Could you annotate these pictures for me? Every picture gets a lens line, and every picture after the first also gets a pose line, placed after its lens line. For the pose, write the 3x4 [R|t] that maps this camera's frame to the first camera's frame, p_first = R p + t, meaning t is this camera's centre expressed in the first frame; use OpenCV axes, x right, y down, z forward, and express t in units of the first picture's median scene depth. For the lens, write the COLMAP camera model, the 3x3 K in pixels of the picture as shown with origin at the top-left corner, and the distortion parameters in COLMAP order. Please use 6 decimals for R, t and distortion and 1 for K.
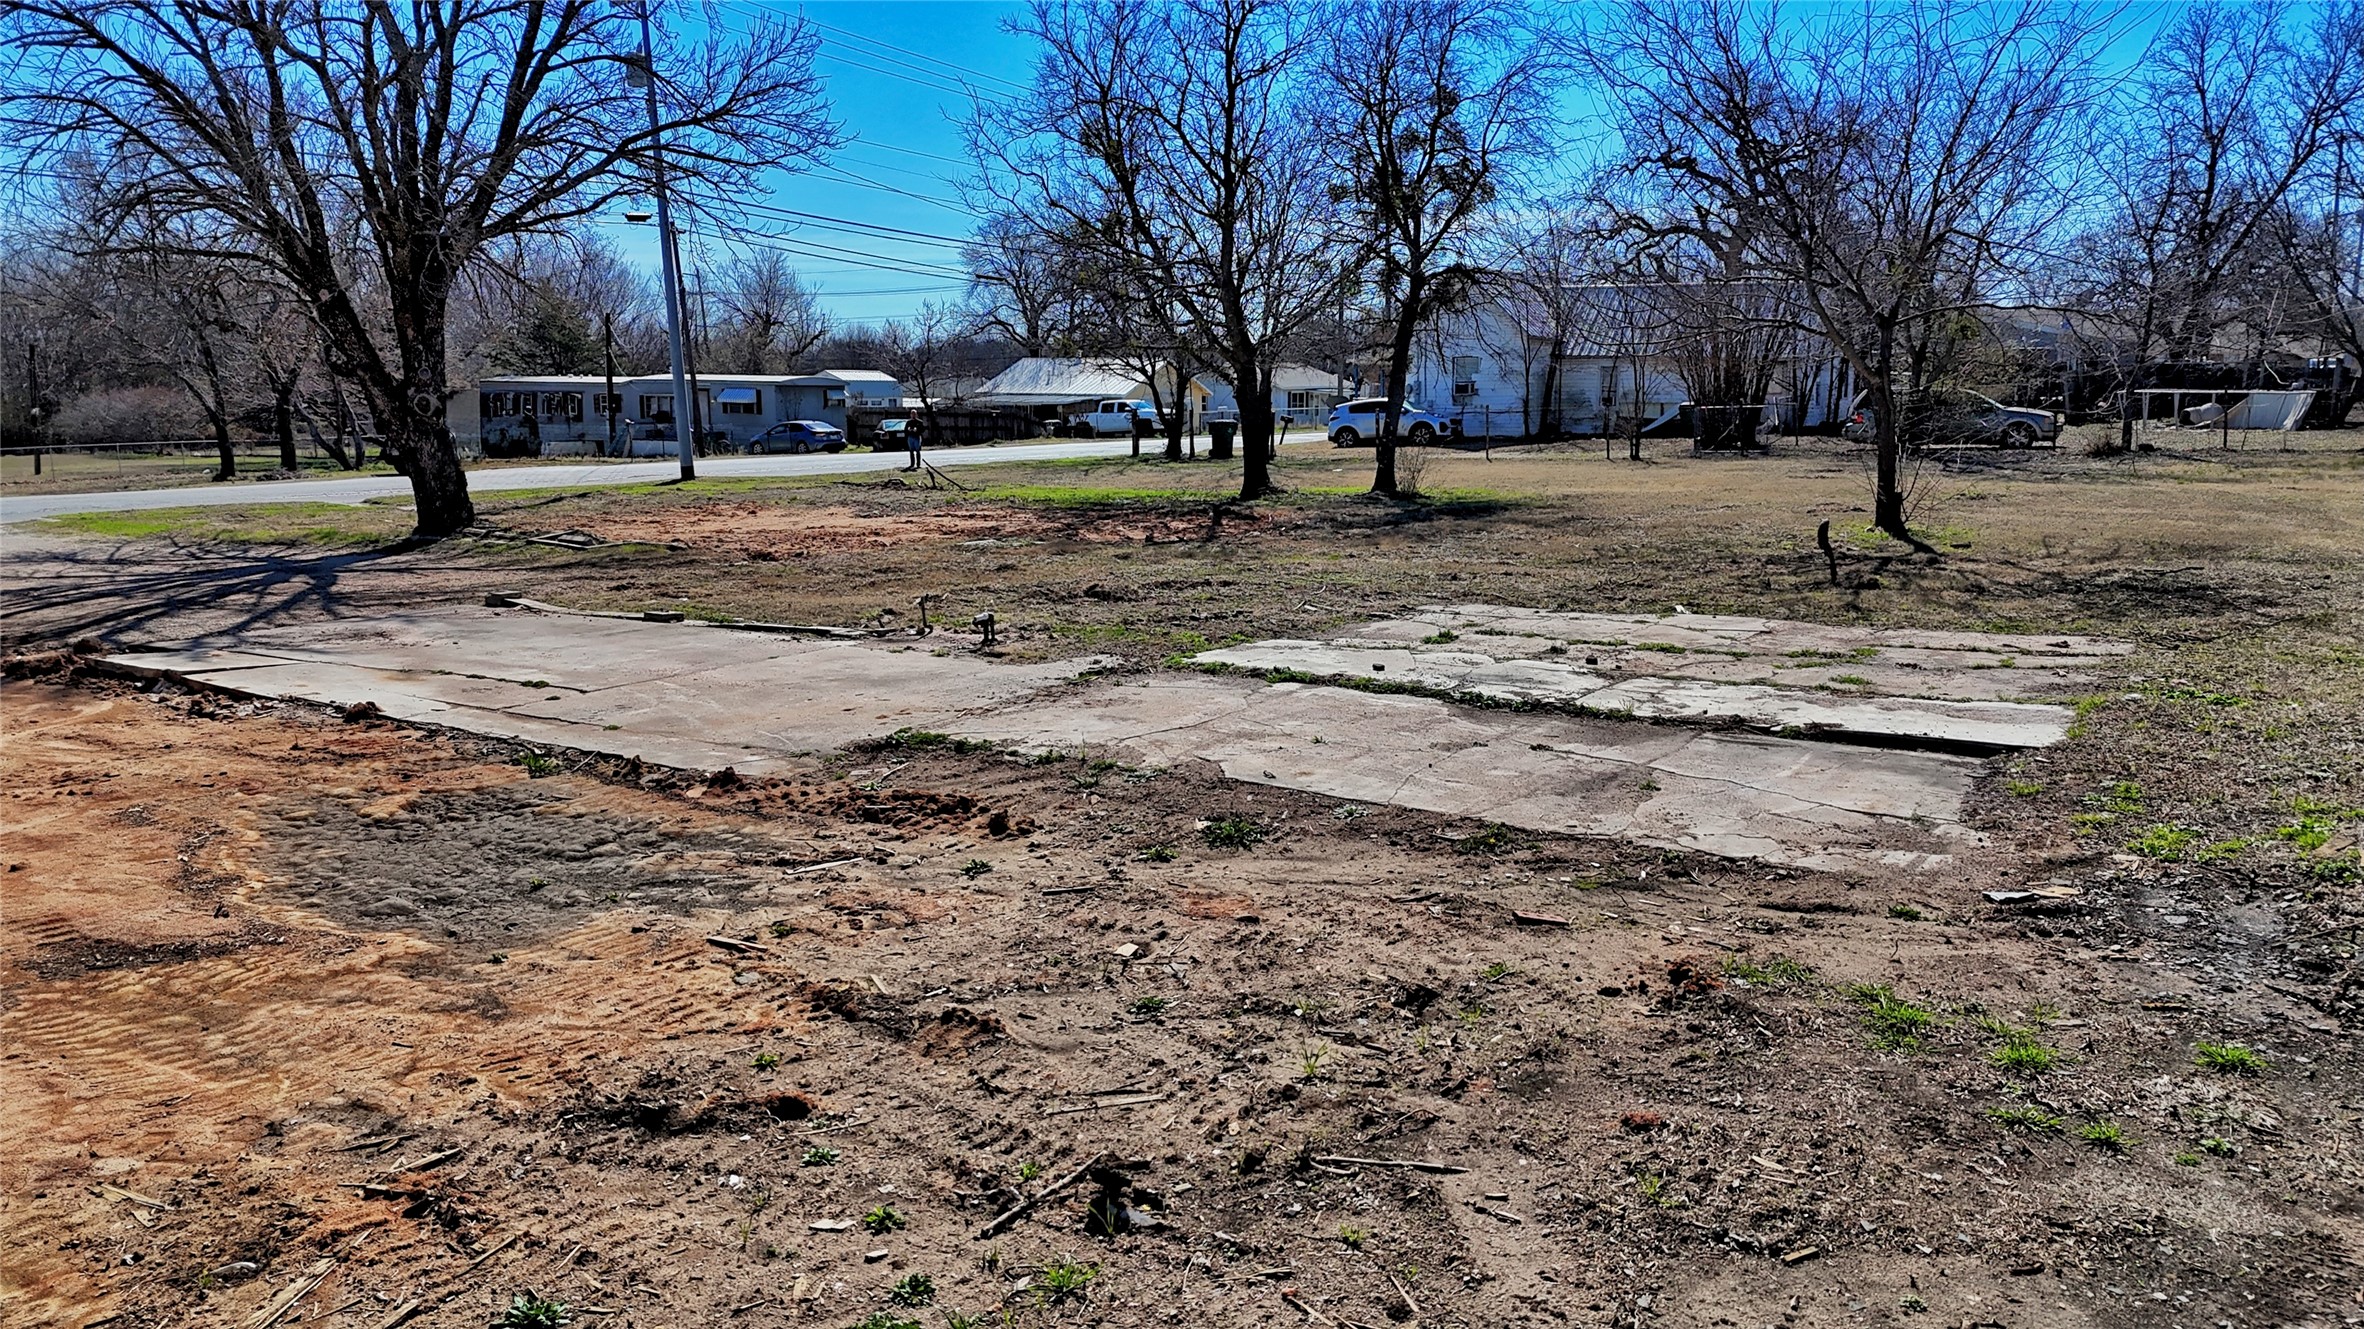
lens RADIAL K [[1718.6, 0, 1182.0], [0, 1718.6, 664.5], [0, 0, 1]] dist [0.145662, -0.237935]
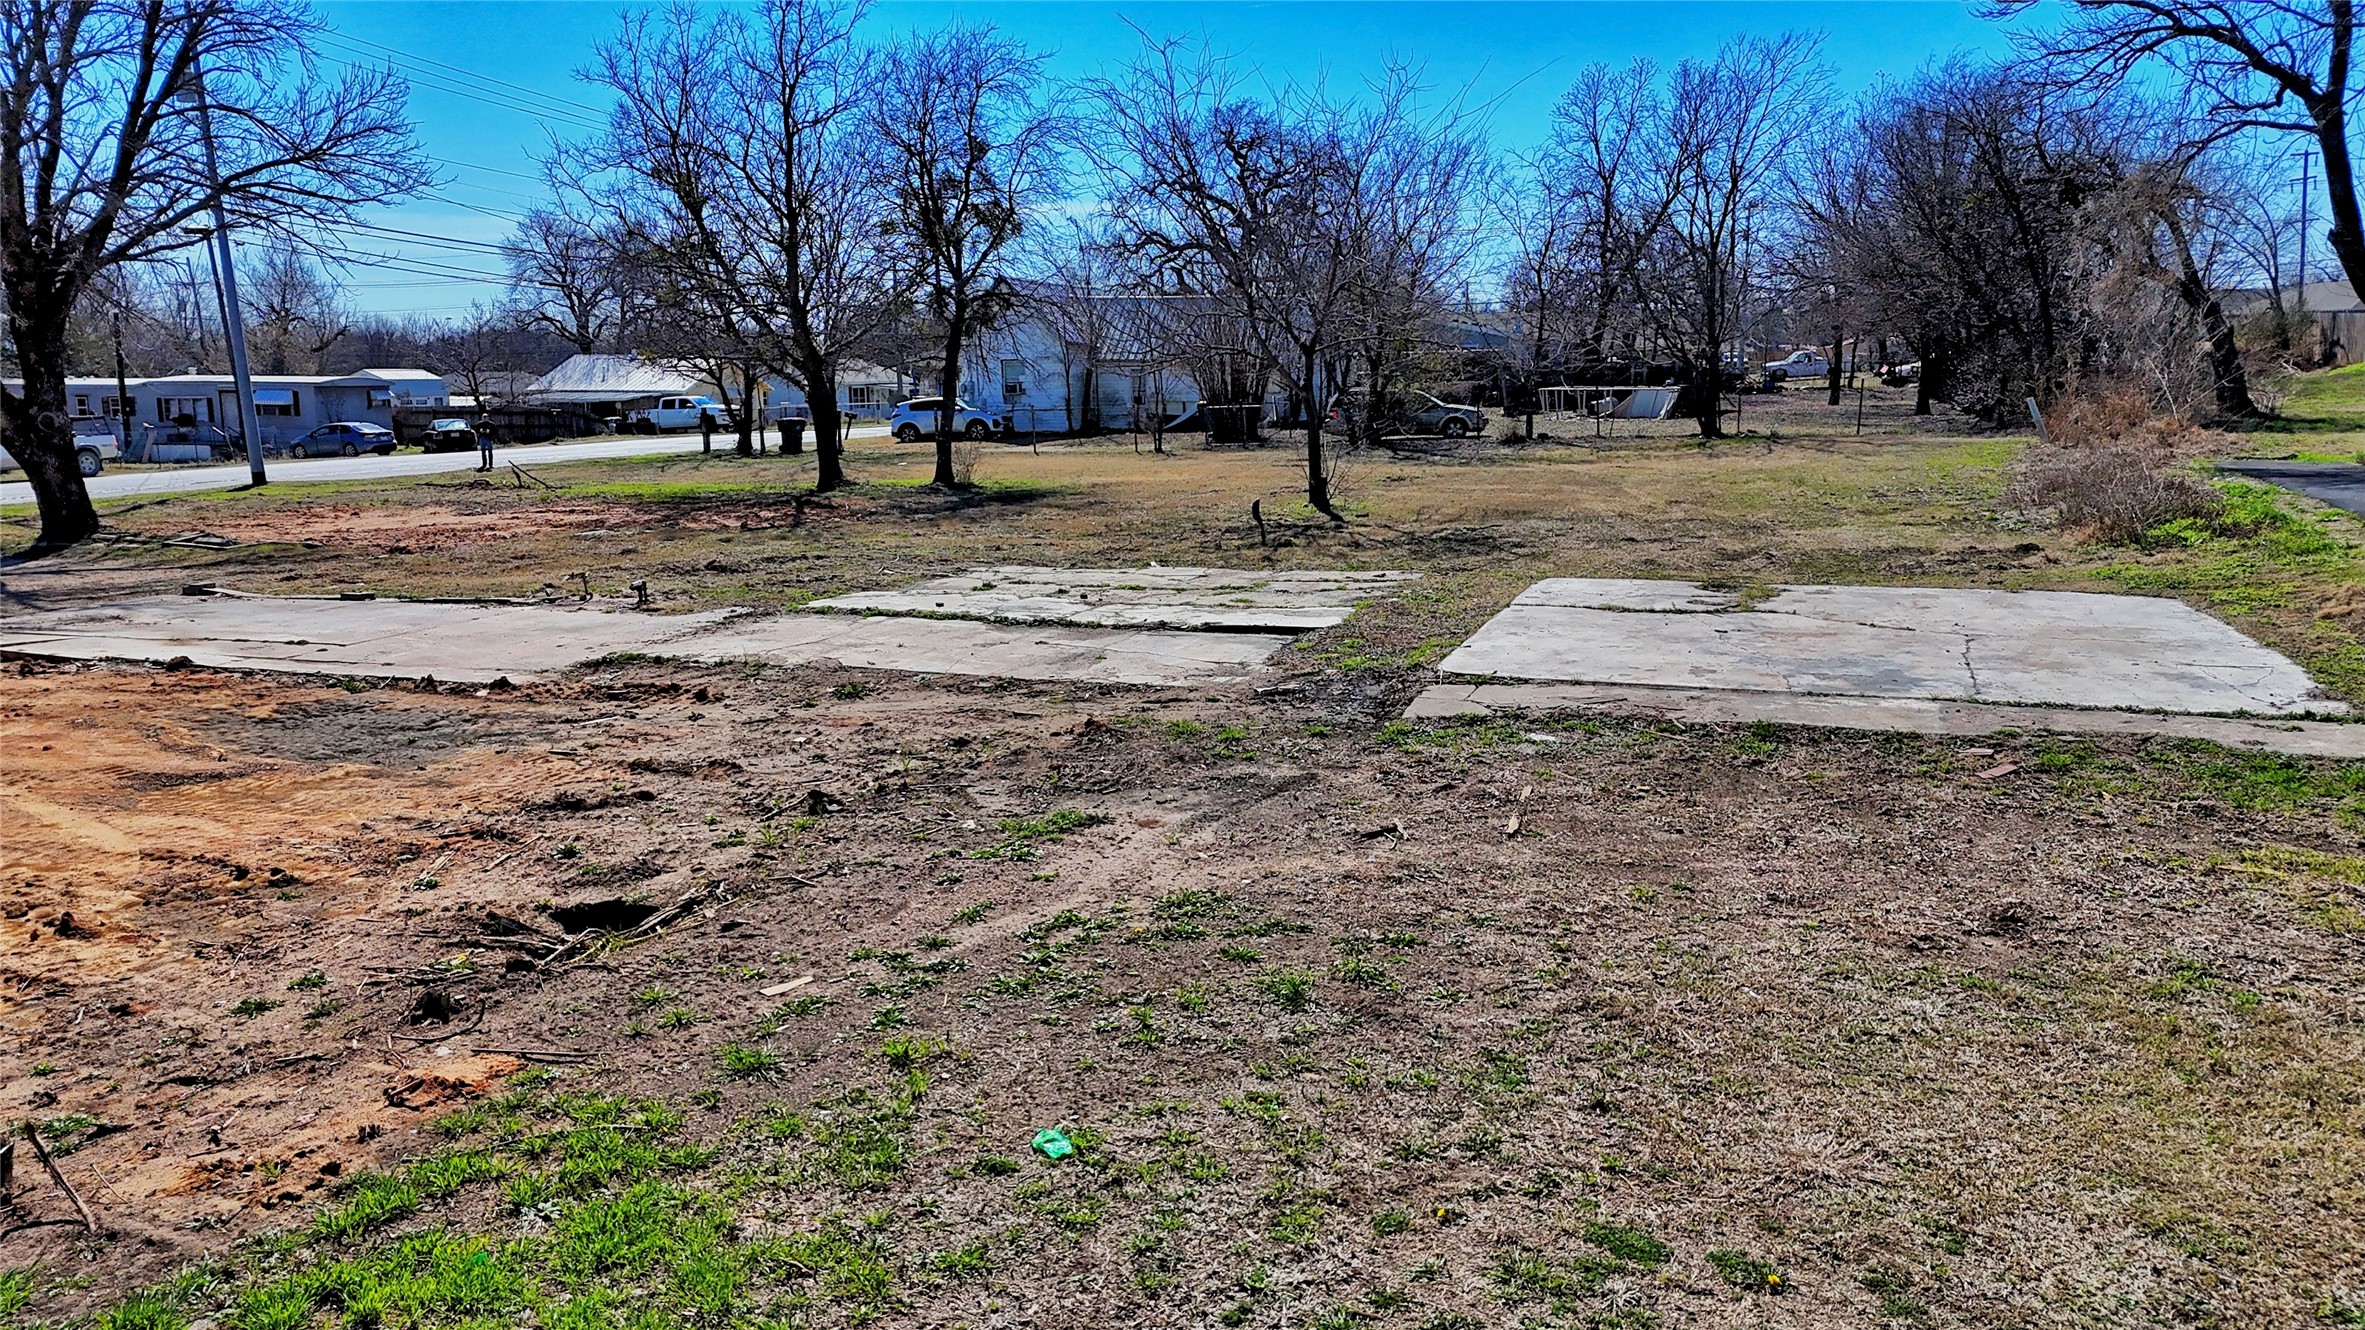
lens RADIAL K [[1719.3, 0, 1182.5], [0, 1719.3, 665.0], [0, 0, 1]] dist [0.145662, -0.237935]
pose [[0.968817, -0.048092, 0.243063, -0.017116], [0.046645, 0.998843, 0.011710, 0.017638], [-0.243345, -0.000007, 0.969940, -0.182190]]
